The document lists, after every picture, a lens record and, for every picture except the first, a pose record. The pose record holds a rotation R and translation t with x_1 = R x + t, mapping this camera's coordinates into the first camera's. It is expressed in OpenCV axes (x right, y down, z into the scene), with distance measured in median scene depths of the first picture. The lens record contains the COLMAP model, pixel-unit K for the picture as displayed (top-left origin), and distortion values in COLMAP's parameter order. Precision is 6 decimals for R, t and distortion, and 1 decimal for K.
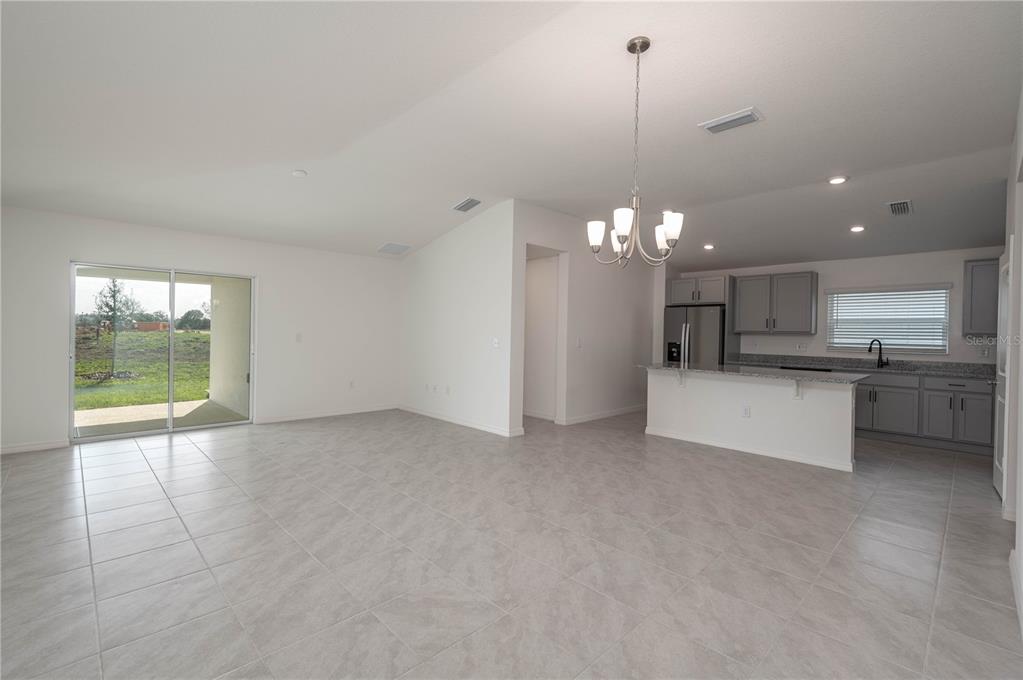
lens RADIAL K [[462.3, 0, 509.4], [0, 462.3, 339.2], [0, 0, 1]] dist [-0.000152, -0.000020]
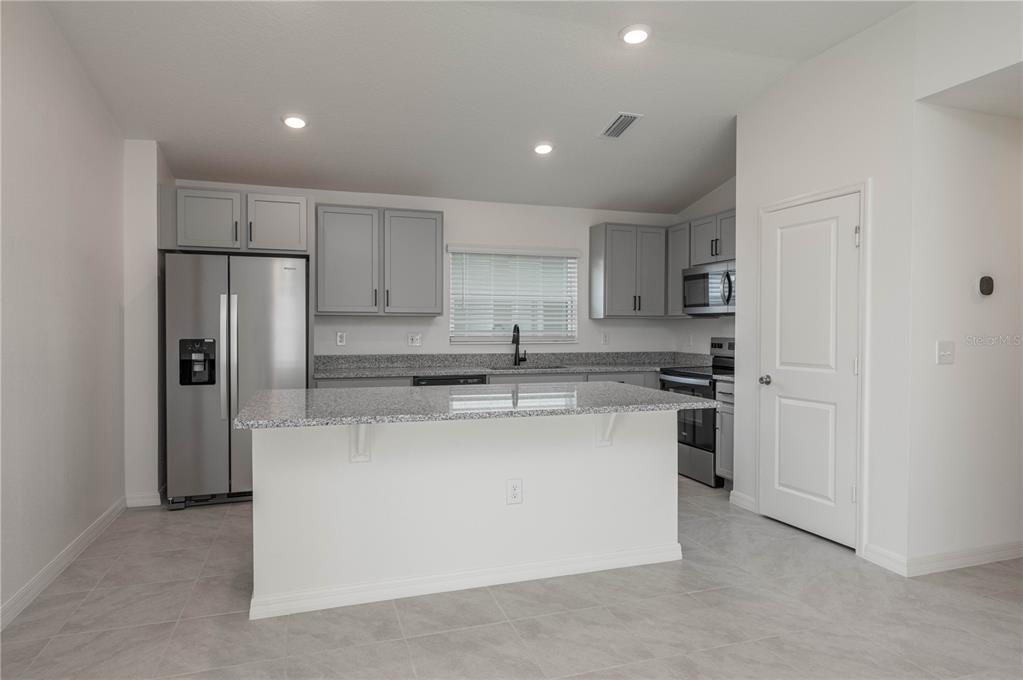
lens RADIAL K [[599.2, 0, 508.8], [0, 599.2, 336.7], [0, 0, 1]] dist [-0.005349, -0.000505]
pose [[0.430464, -0.036710, 0.901861, -0.005357], [0.012771, 0.999320, 0.034581, -0.010826], [-0.902518, -0.003369, 0.430640, 0.562698]]
